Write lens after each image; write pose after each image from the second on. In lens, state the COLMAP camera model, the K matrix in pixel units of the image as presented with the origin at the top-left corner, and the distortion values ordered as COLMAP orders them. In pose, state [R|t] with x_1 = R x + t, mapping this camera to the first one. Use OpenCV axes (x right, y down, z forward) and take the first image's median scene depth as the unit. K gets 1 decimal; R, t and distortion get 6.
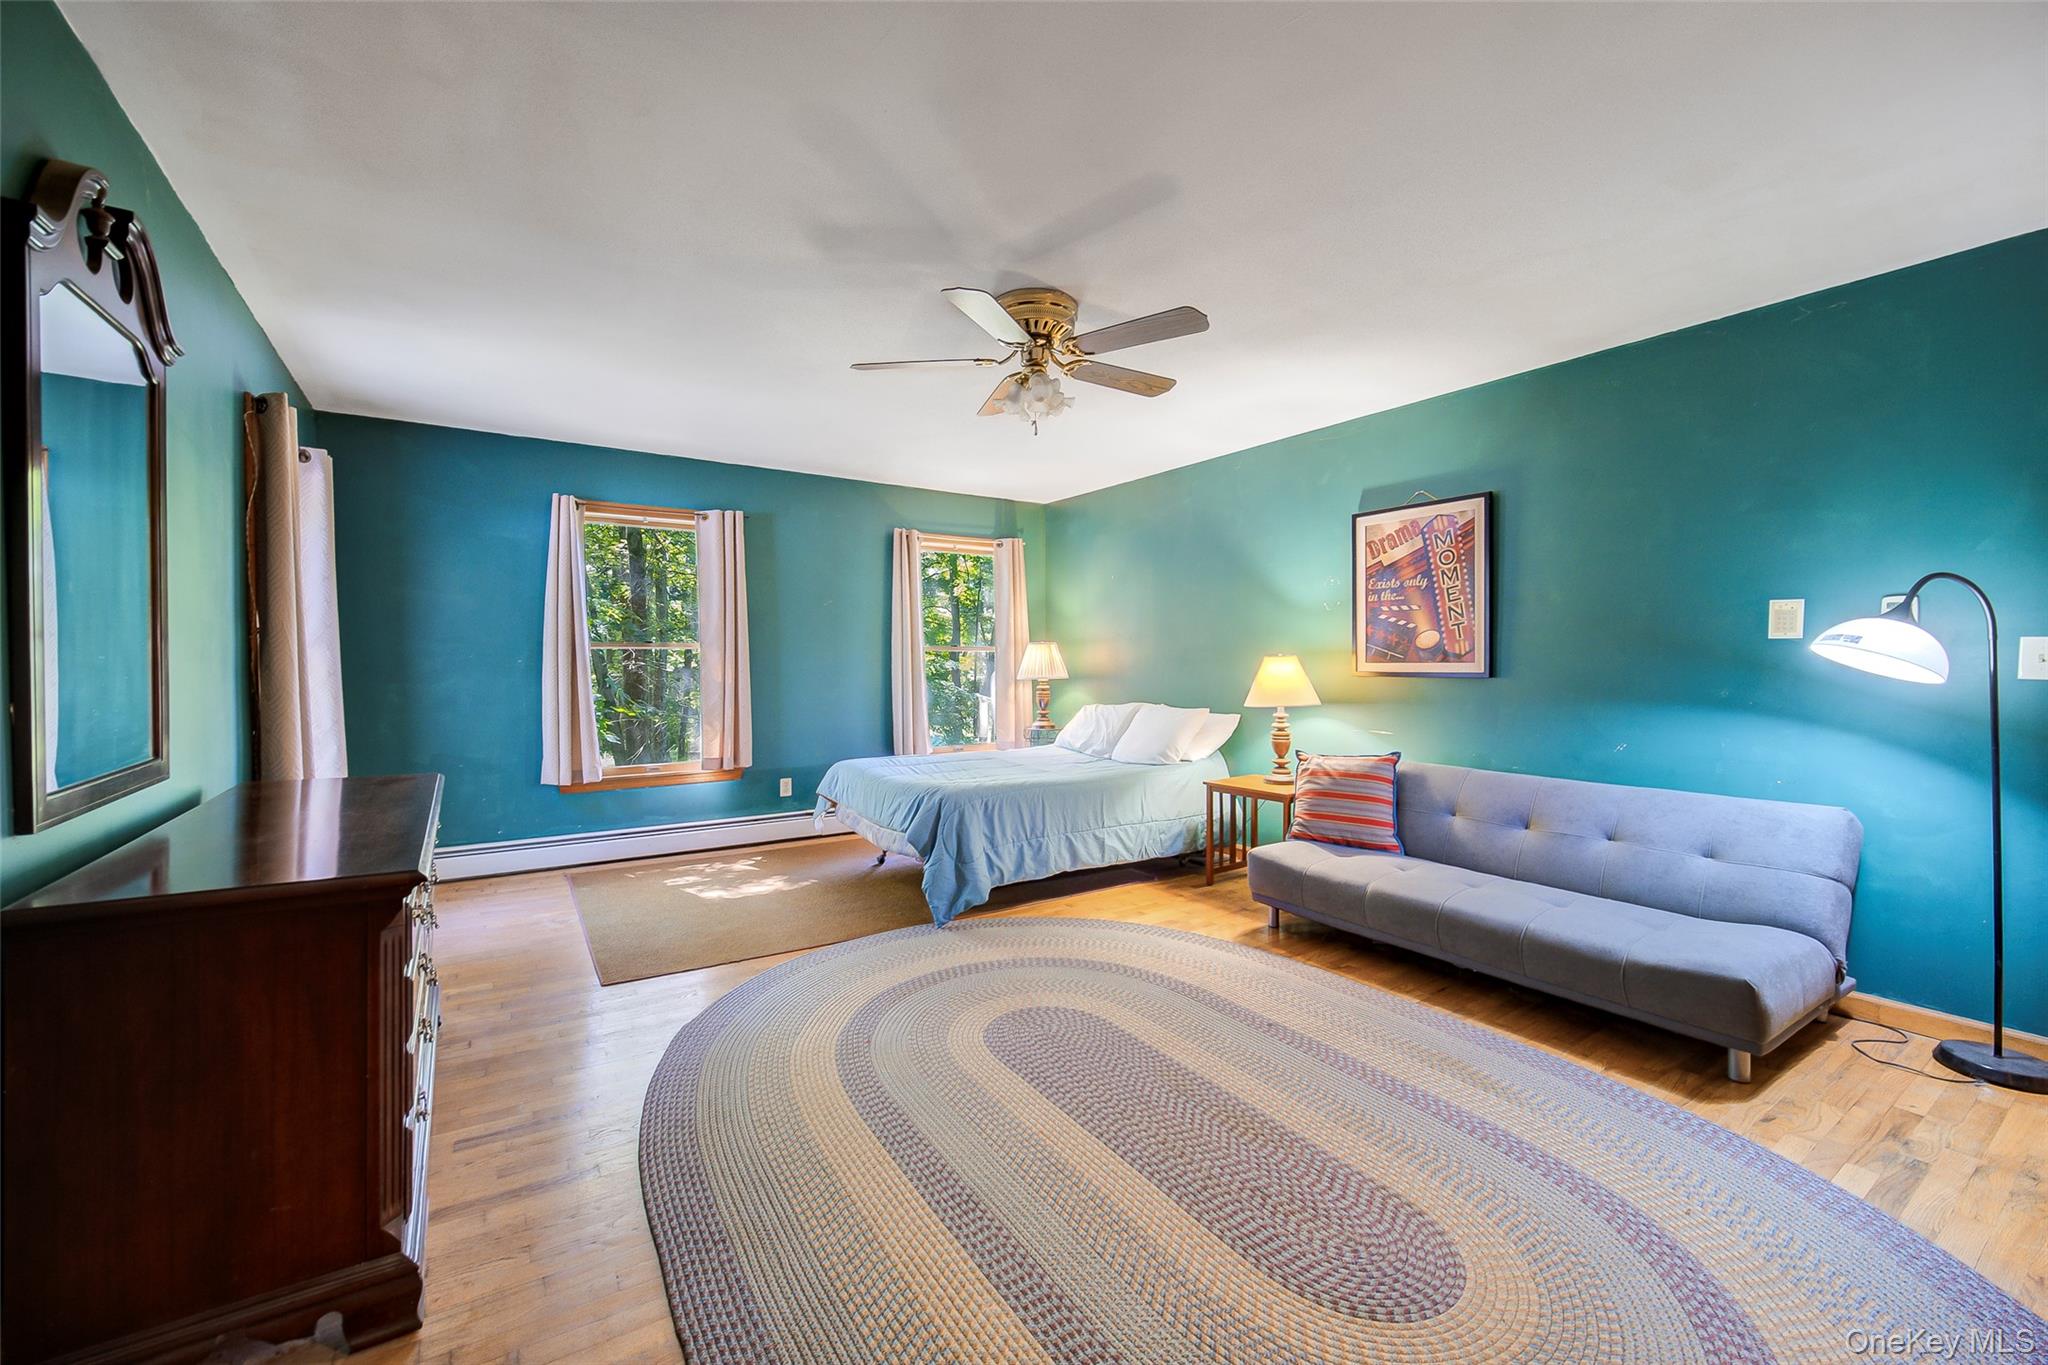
lens RADIAL K [[828.5, 0, 1020.1], [0, 828.5, 668.9], [0, 0, 1]] dist [0.001154, -0.000202]
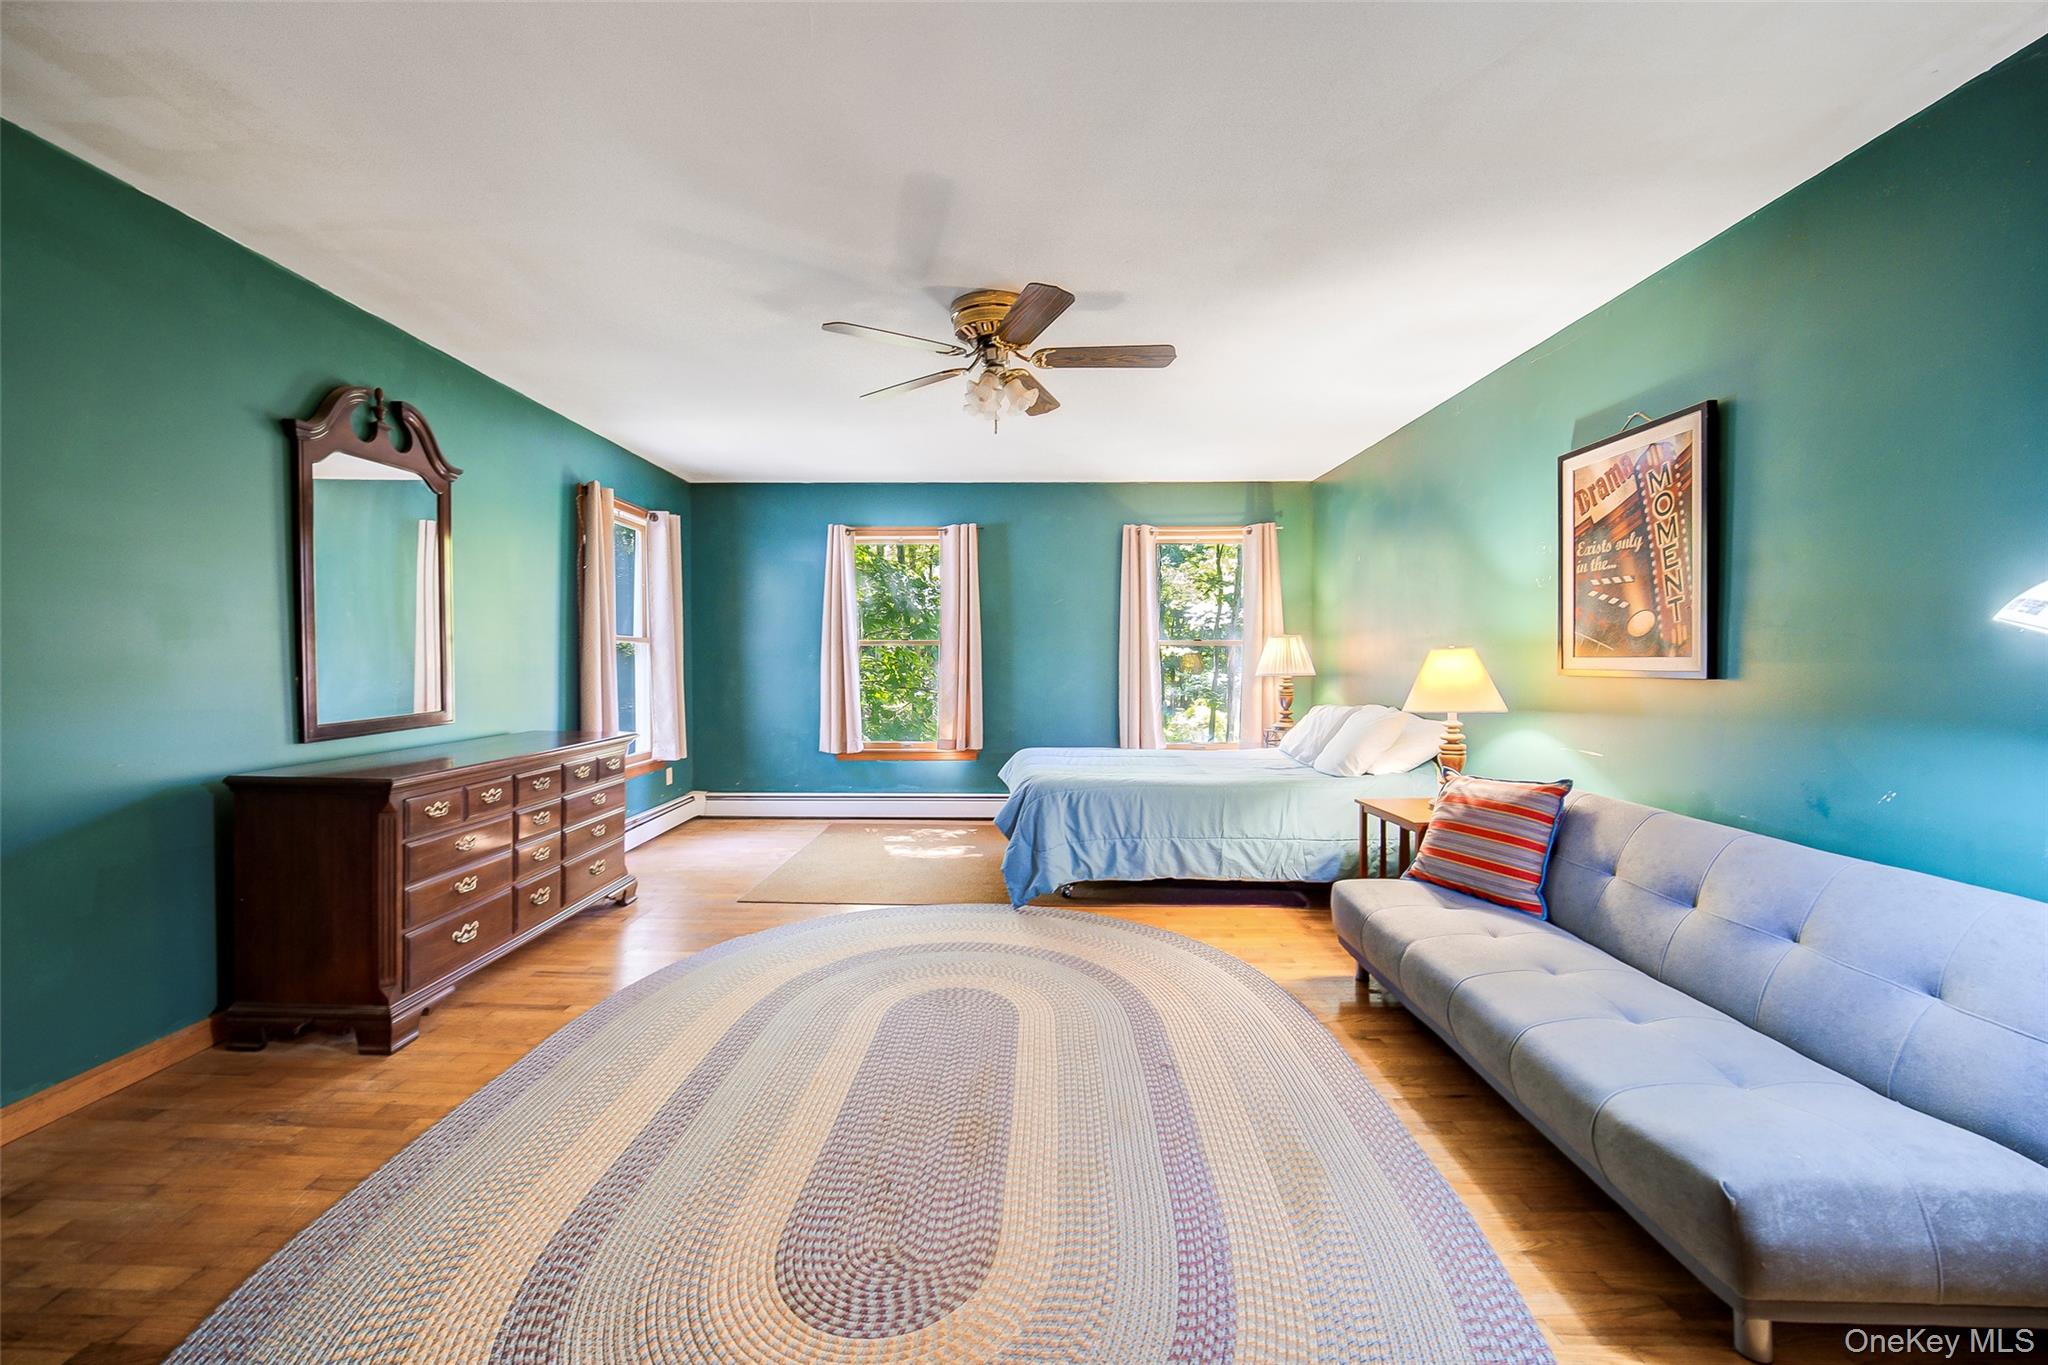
lens RADIAL K [[828.5, 0, 1009.1], [0, 828.5, 670.6], [0, 0, 1]] dist [0.001154, -0.000202]
pose [[0.823803, 0.009579, -0.566795, 0.452225], [-0.005723, 0.999947, 0.008581, 0.000829], [0.566847, -0.003826, 0.823814, 0.122114]]
